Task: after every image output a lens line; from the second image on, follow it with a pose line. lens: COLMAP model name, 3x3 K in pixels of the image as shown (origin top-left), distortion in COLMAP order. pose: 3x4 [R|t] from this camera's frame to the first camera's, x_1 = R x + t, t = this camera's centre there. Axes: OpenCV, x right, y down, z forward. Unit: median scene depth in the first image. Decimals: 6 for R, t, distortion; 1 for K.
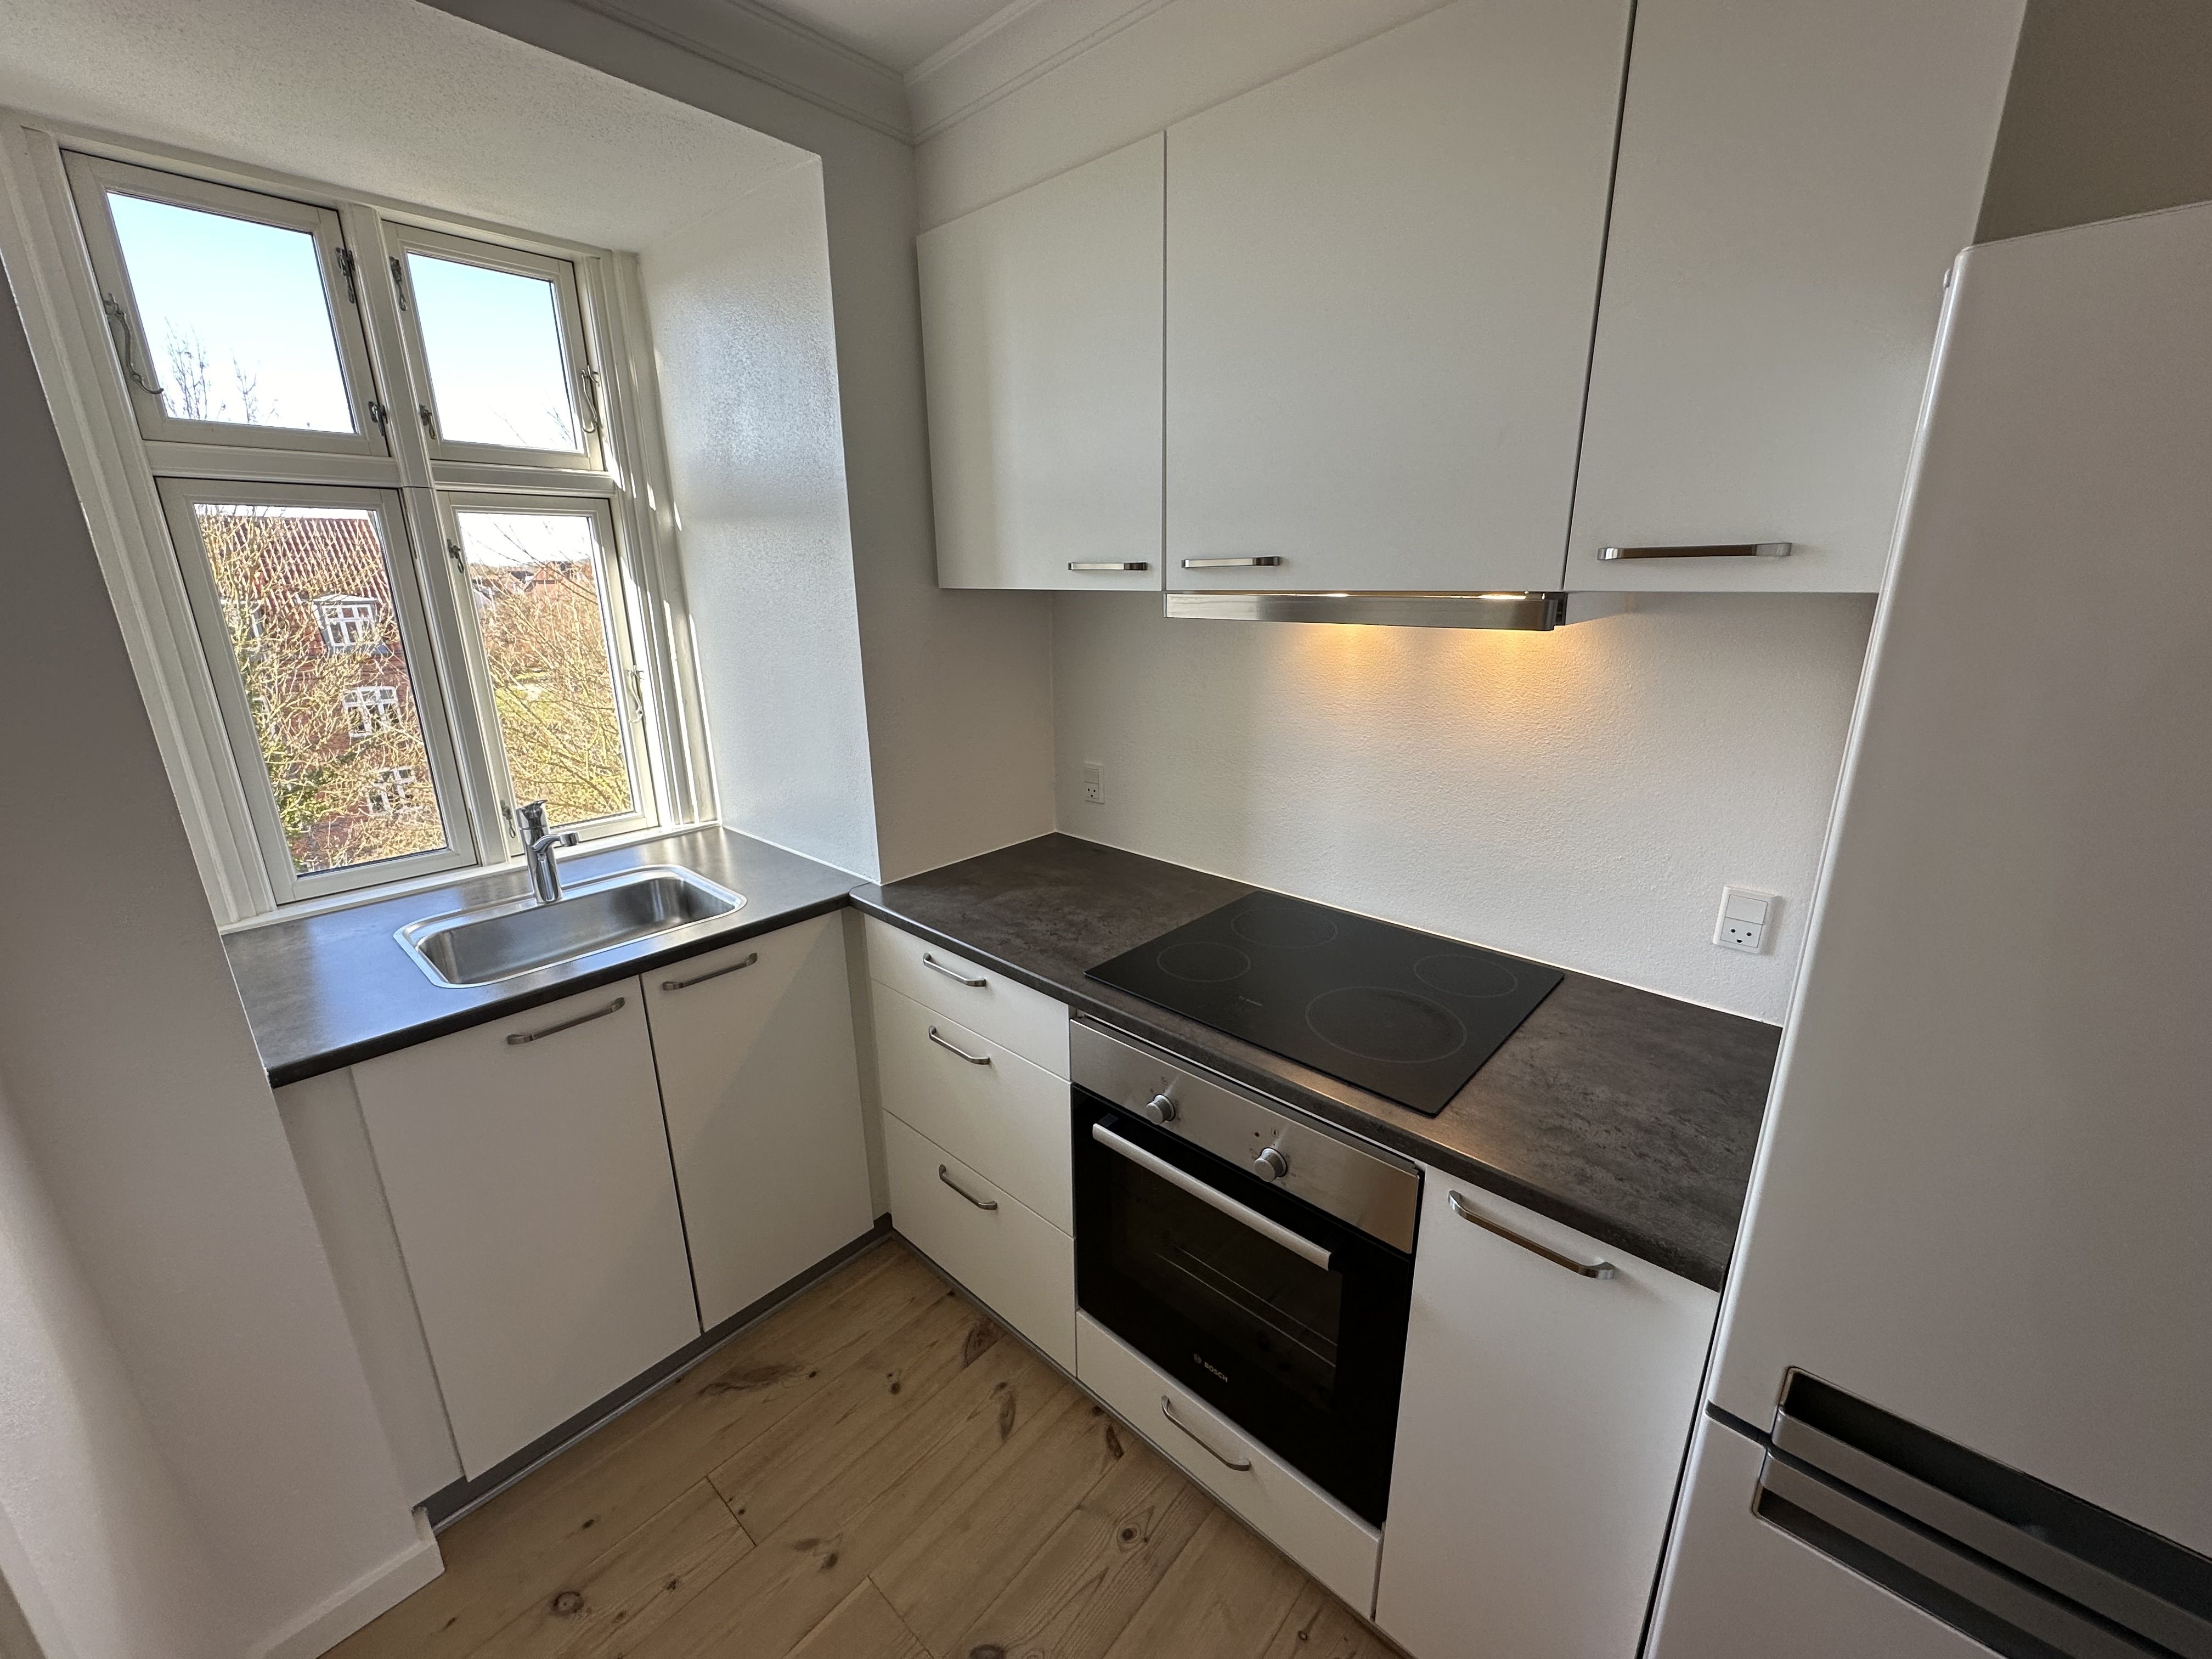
lens RADIAL K [[870.6, 0, 1104.4], [0, 870.6, 825.2], [0, 0, 1]] dist [-0.001229, -0.002898]
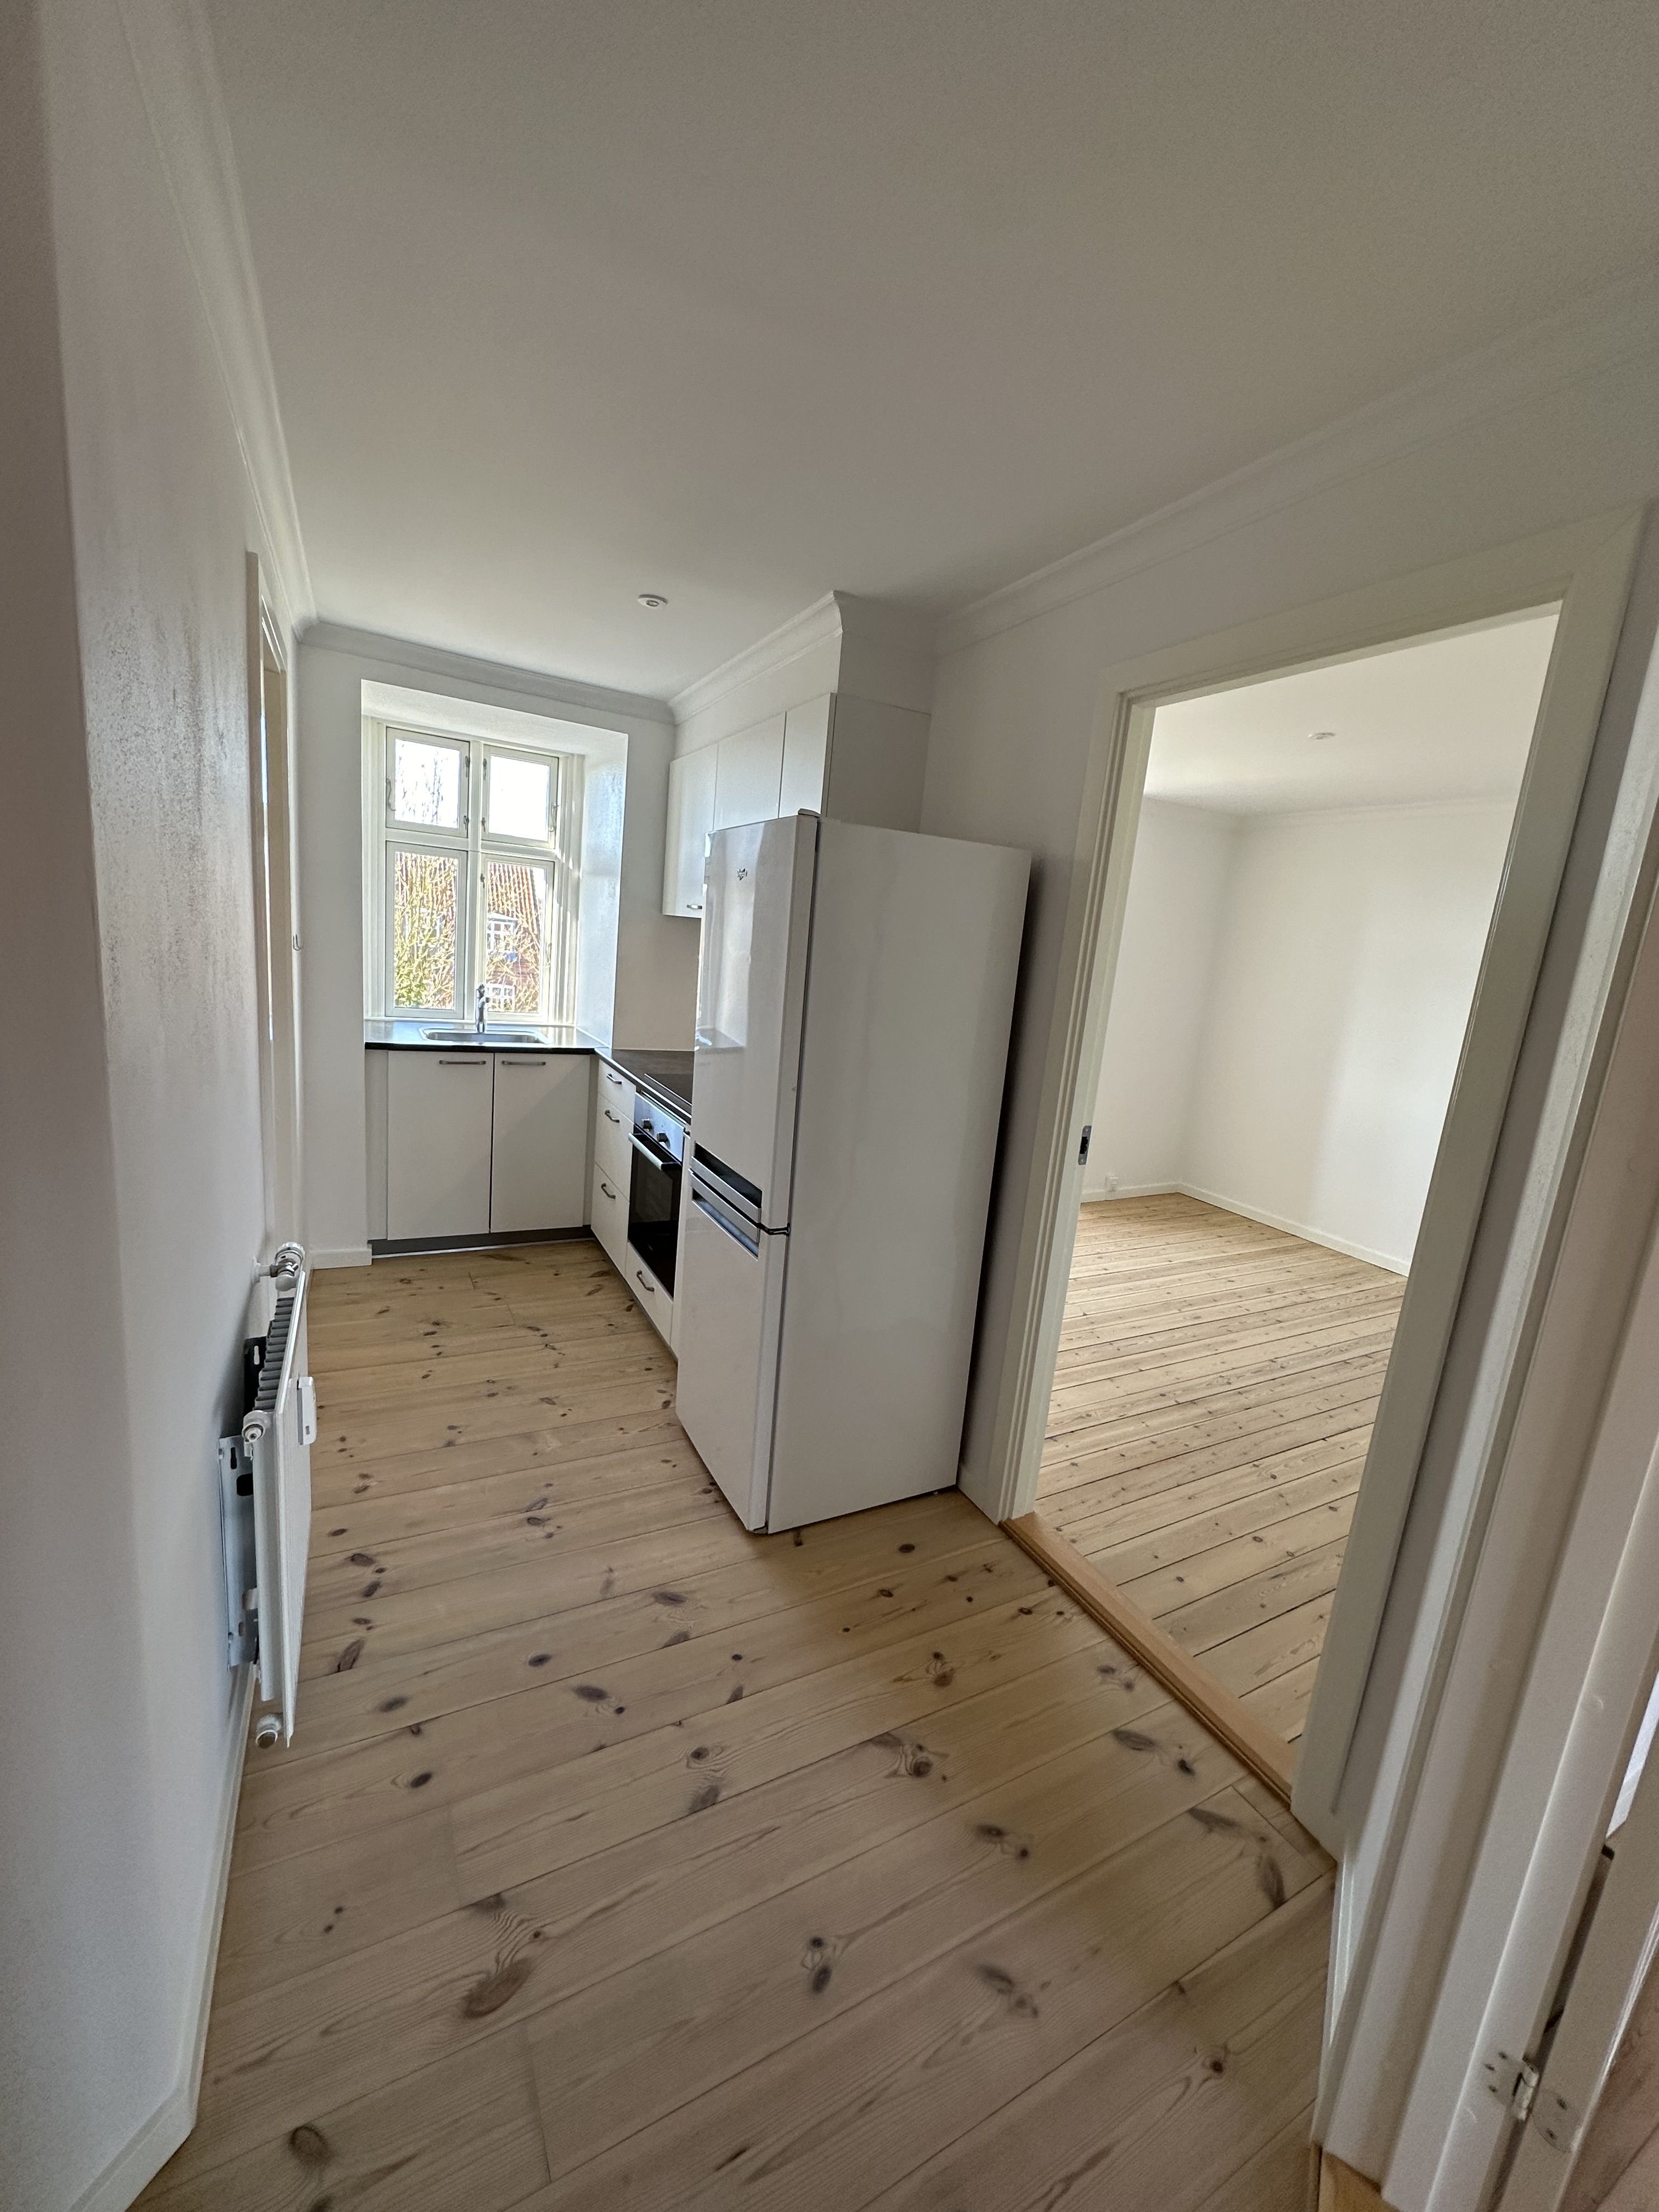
lens RADIAL K [[870.6, 0, 829.5], [0, 870.6, 1106.0], [0, 0, 1]] dist [-0.001229, -0.002898]
pose [[0.932775, 0.164720, -0.320622, 0.943948], [-0.197992, 0.977417, -0.073860, 0.259057], [0.301215, 0.132375, 0.944323, -0.813849]]
